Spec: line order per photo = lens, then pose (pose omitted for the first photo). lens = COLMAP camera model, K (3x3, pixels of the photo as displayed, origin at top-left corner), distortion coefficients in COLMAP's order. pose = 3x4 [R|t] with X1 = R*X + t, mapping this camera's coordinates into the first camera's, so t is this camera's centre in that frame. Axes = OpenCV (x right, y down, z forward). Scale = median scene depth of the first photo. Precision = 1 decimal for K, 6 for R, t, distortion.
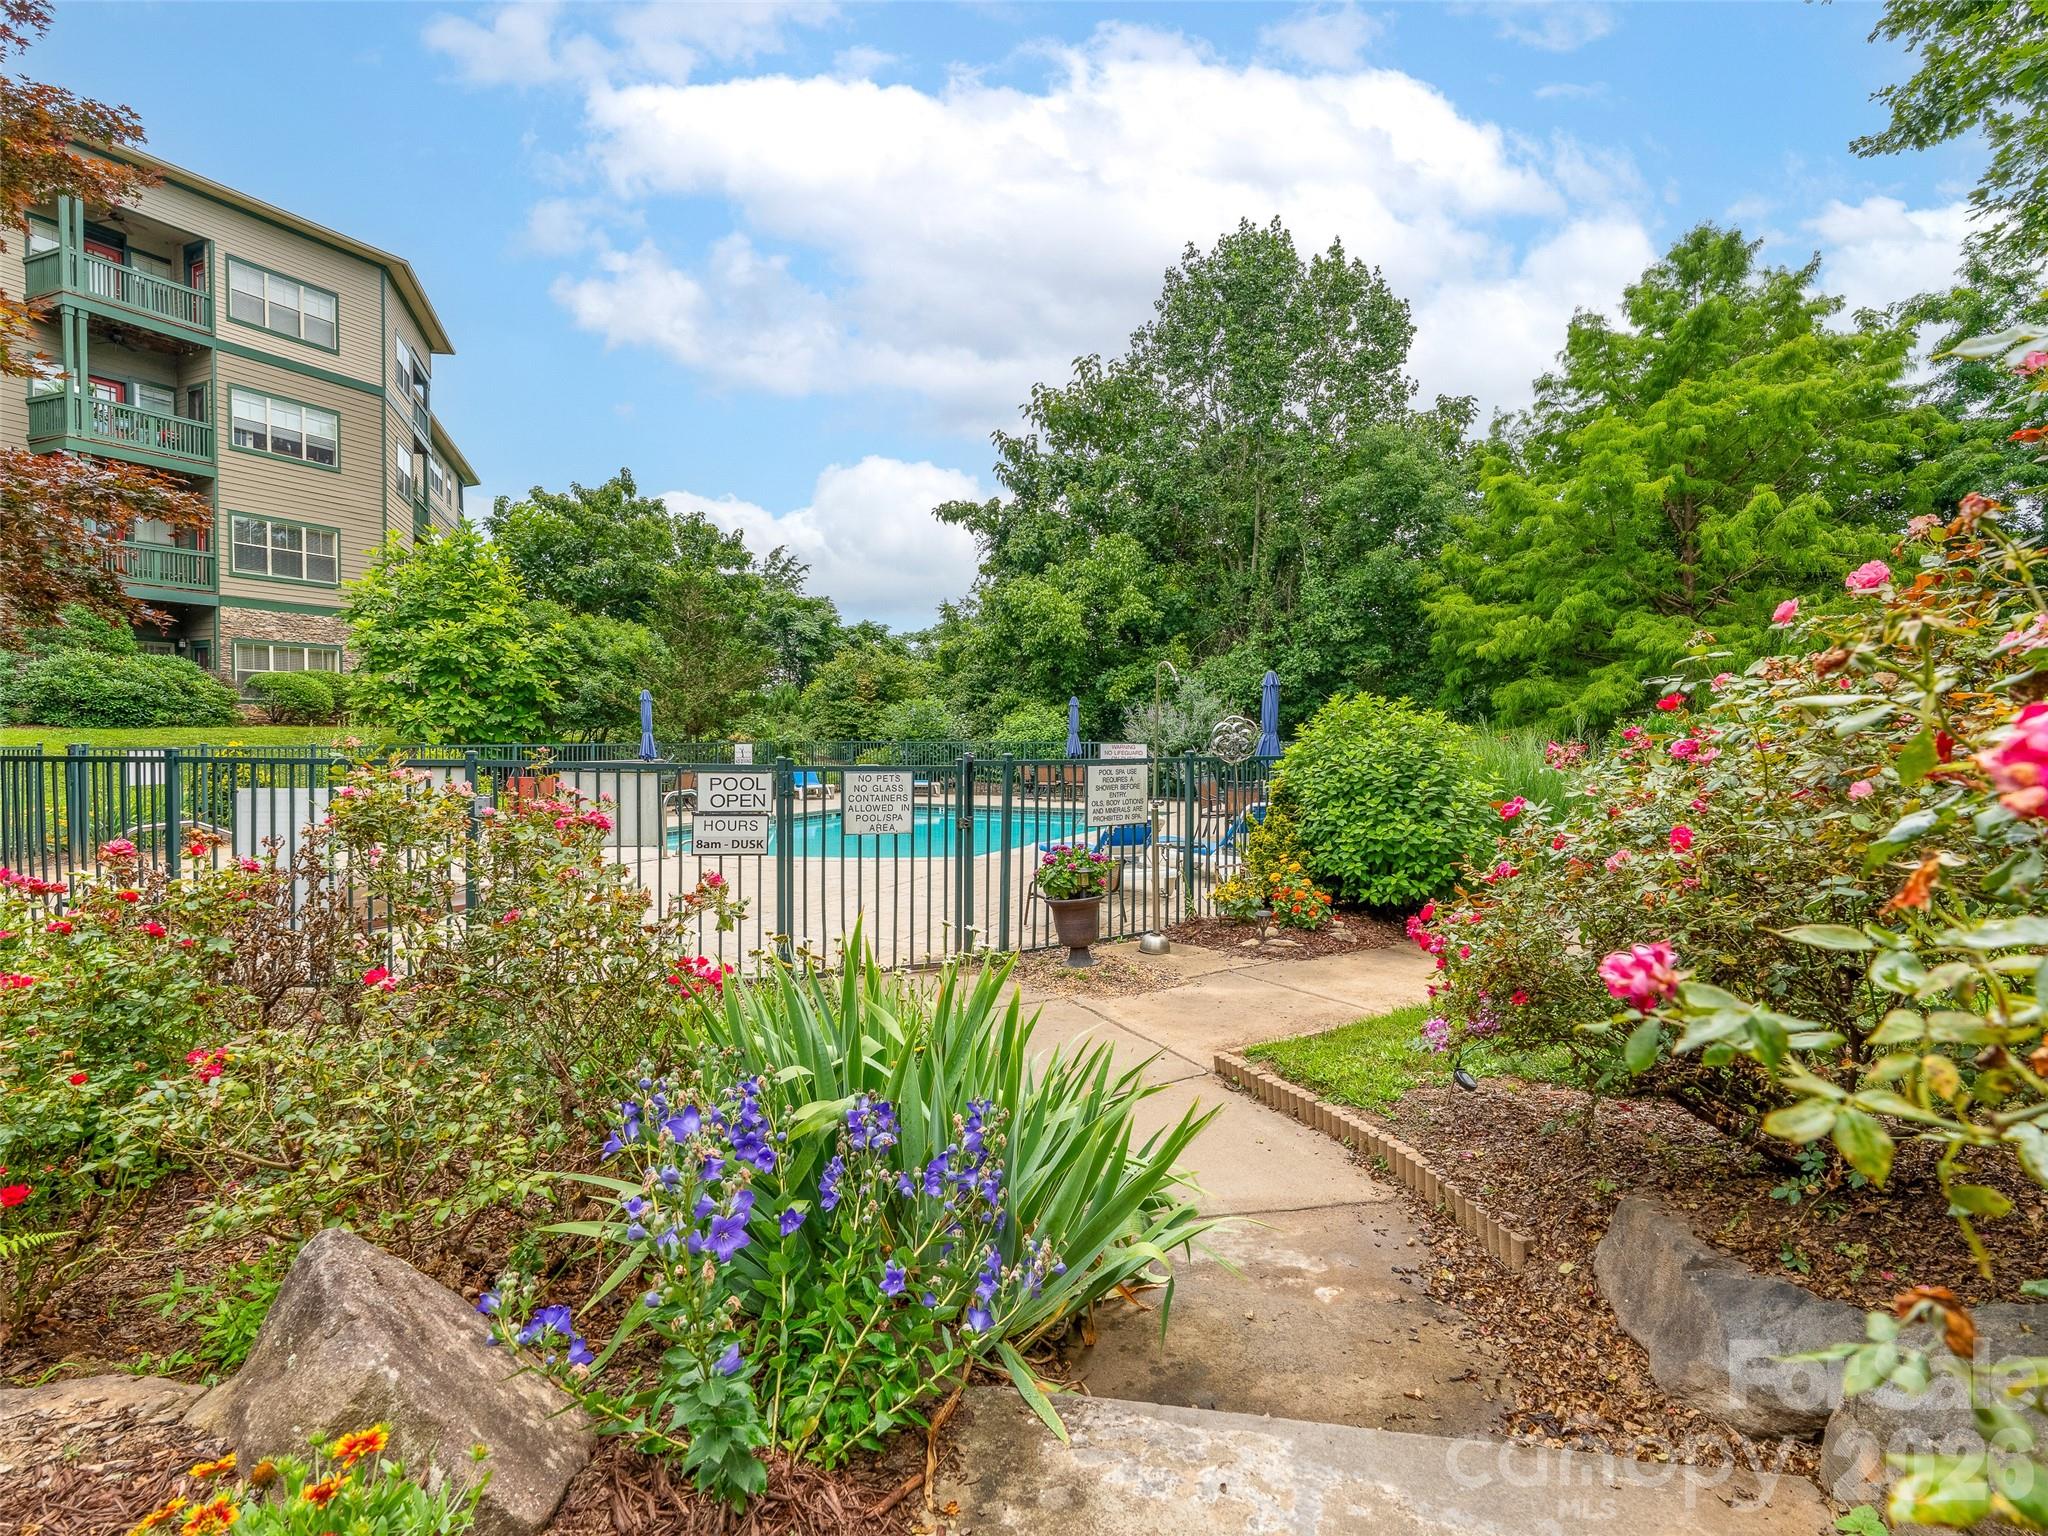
lens RADIAL K [[1106.2, 0, 1024.0], [0, 1106.2, 768.0], [0, 0, 1]] dist [0.002933, 0.000591]
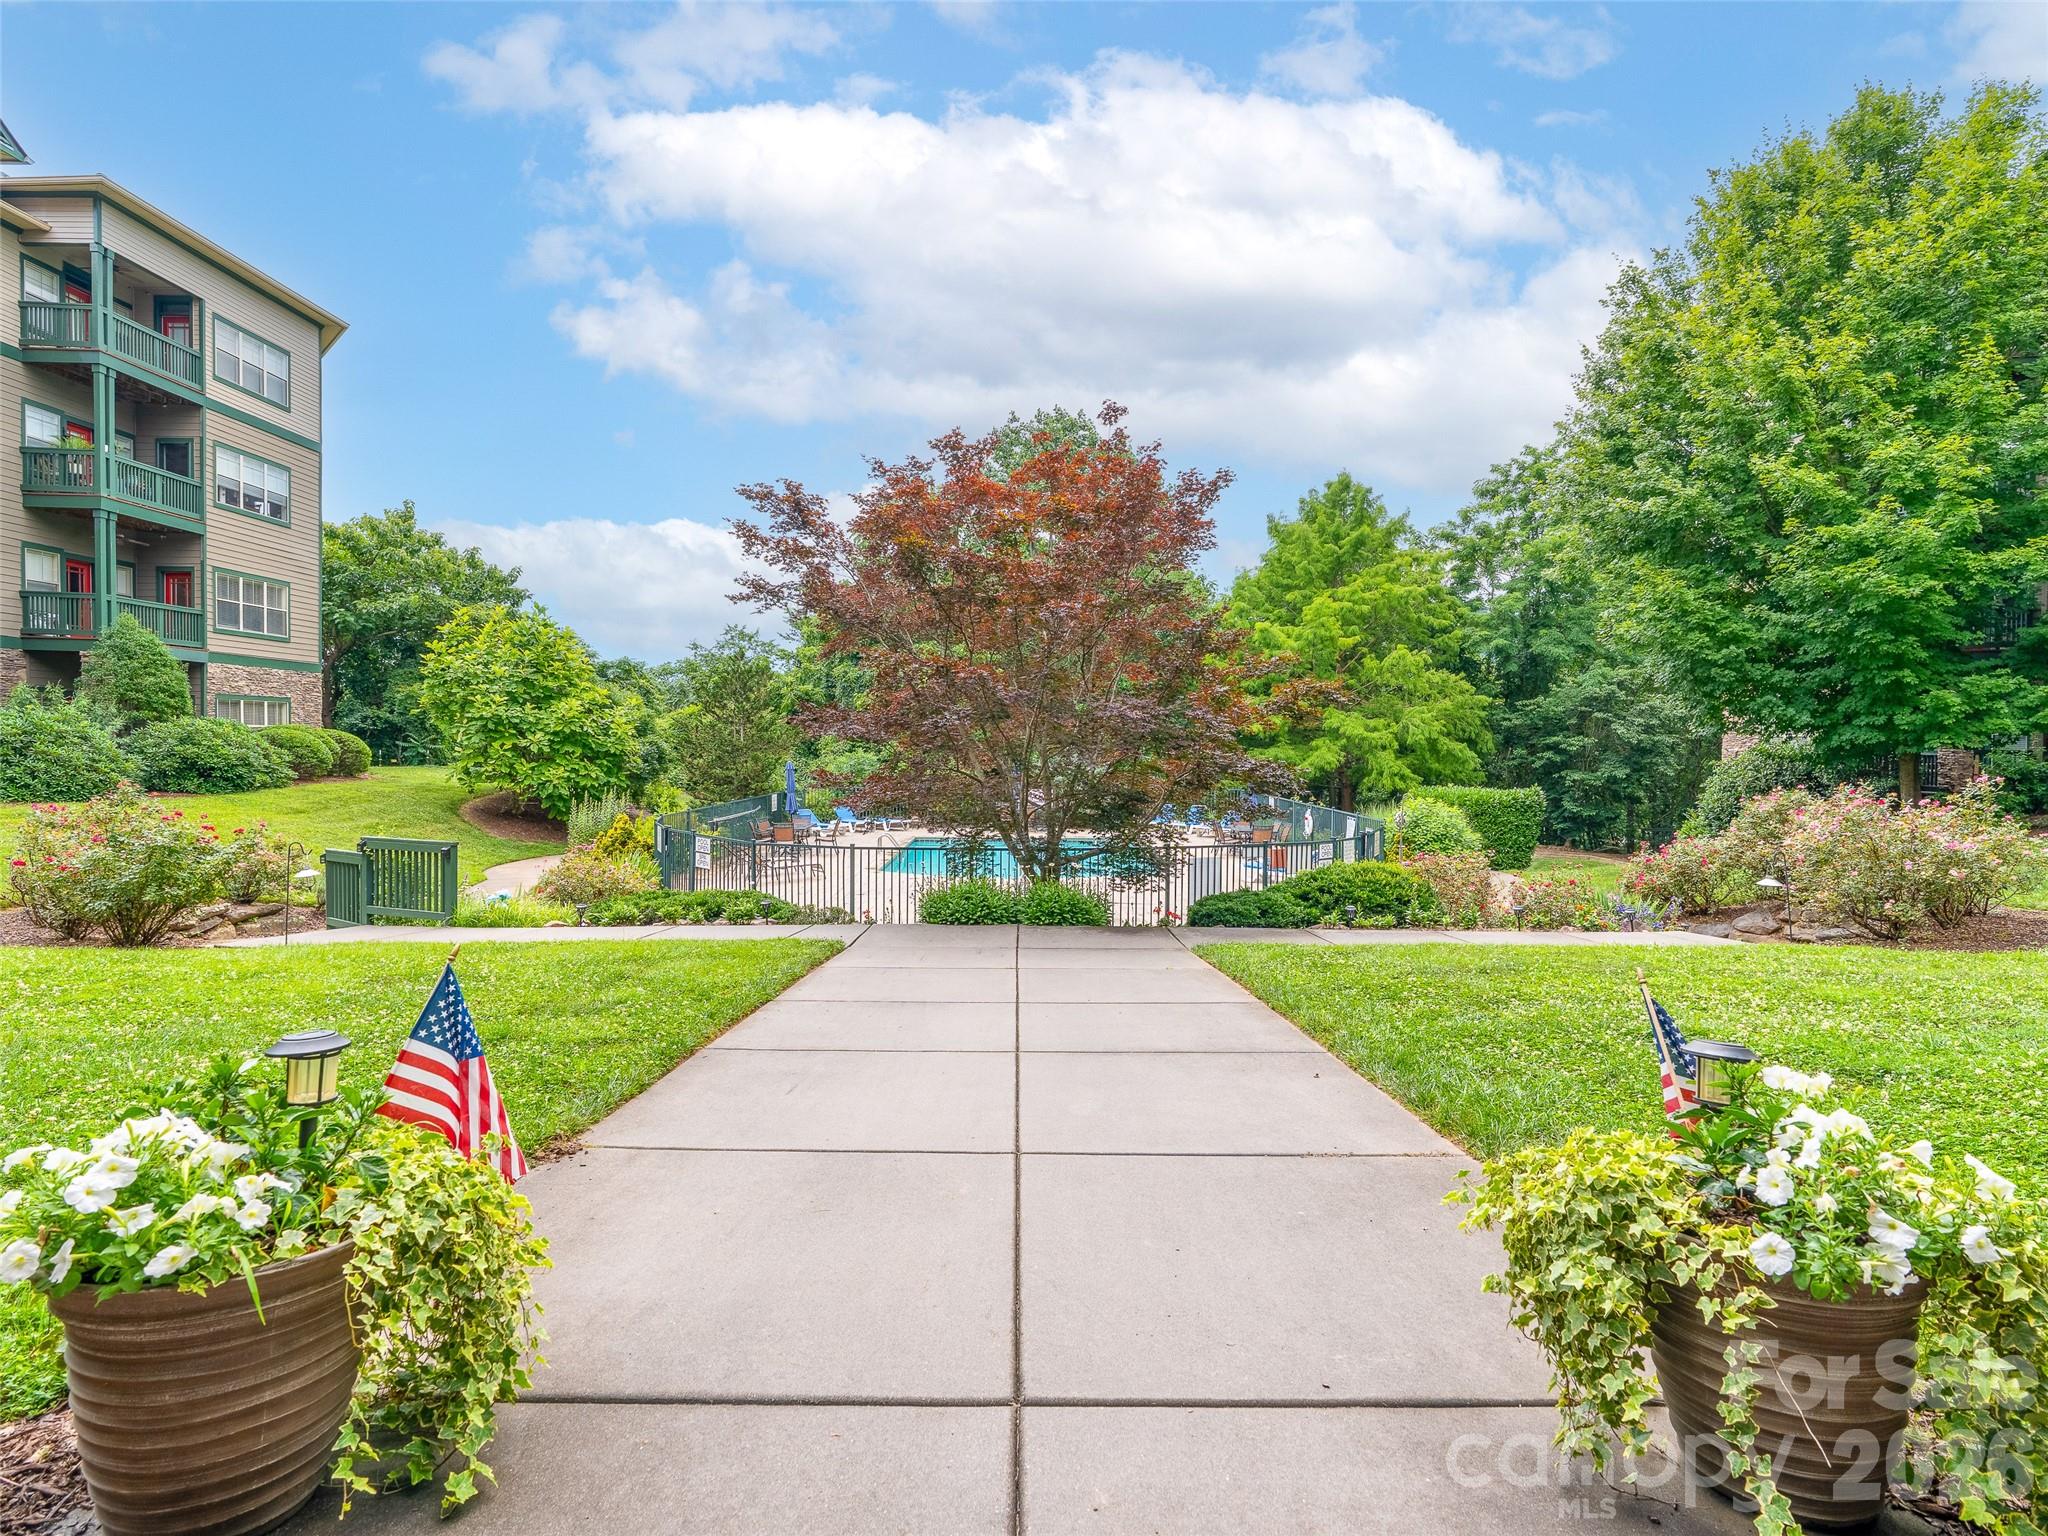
lens RADIAL K [[1108.0, 0, 1024.0], [0, 1108.0, 768.0], [0, 0, 1]] dist [0.065788, 0.000604]
pose [[0.898102, -0.000771, 0.439787, -0.515943], [0.000546, 1.000000, 0.000638, -0.050045], [-0.439787, -0.000333, 0.898102, -0.263961]]
